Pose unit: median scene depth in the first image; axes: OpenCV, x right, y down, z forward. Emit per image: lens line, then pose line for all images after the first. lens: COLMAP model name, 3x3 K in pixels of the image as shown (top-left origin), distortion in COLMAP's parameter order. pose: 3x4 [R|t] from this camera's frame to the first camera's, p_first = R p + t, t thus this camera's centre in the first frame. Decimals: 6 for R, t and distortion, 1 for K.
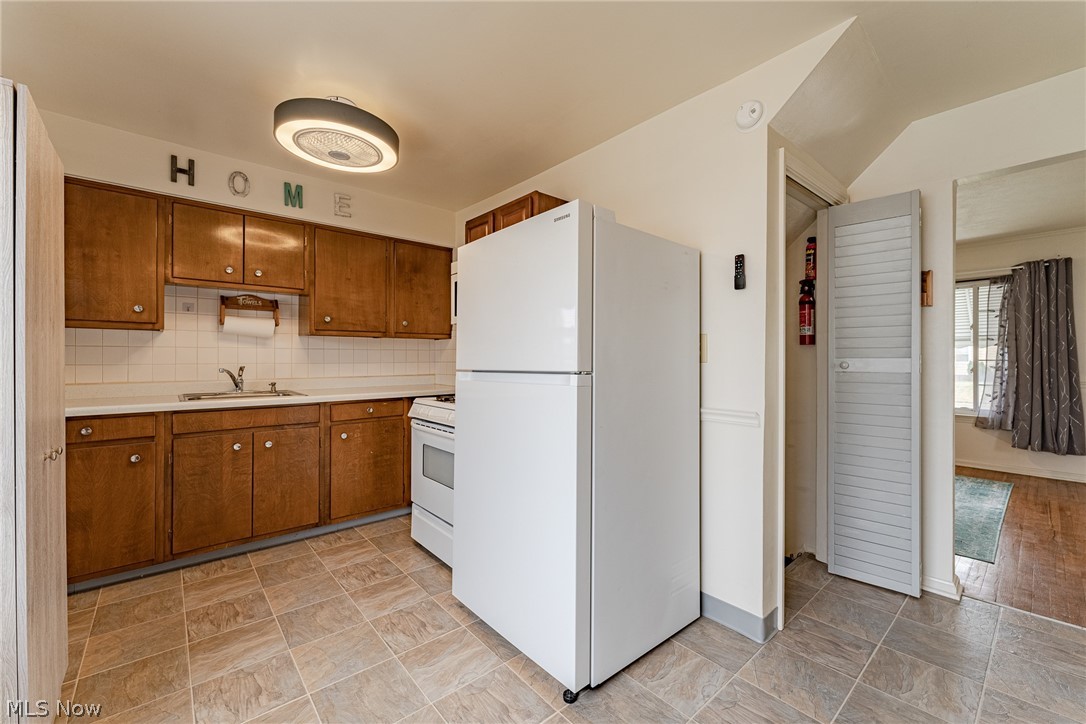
lens RADIAL K [[441.9, 0, 539.4], [0, 441.9, 354.5], [0, 0, 1]] dist [0.000043, -0.000615]
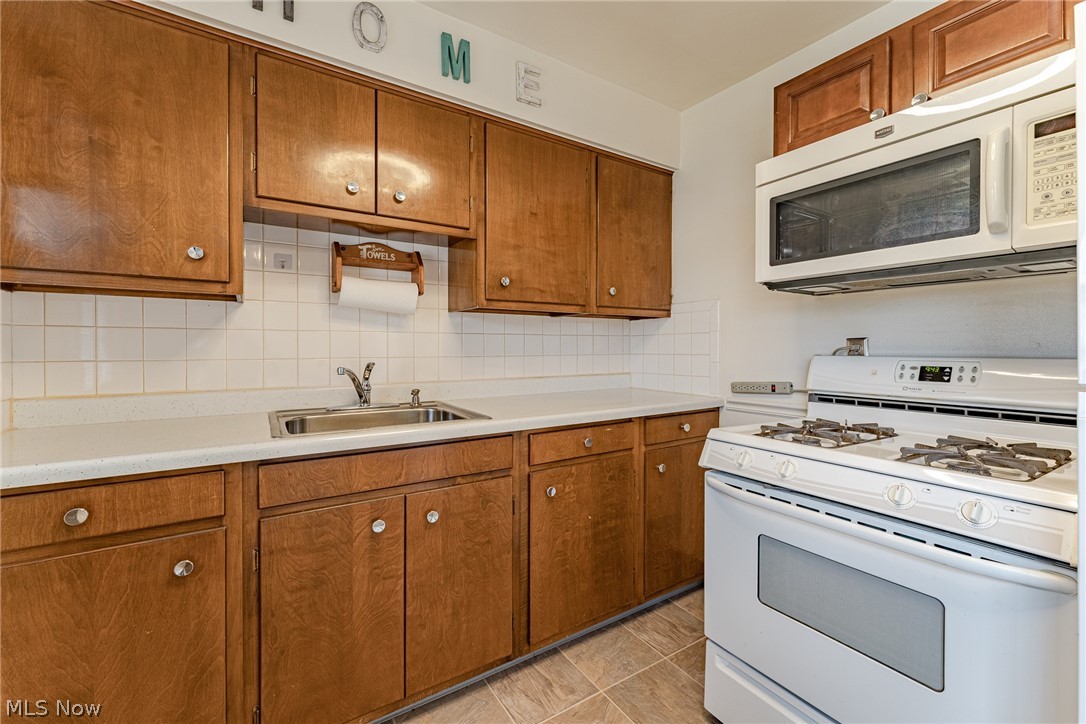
lens RADIAL K [[441.9, 0, 555.2], [0, 441.9, 348.4], [0, 0, 1]] dist [0.000043, -0.000615]
pose [[0.994510, -0.001110, -0.104640, -0.405106], [0.002028, 0.999960, 0.008661, 0.003548], [0.104626, -0.008826, 0.994472, 0.491645]]
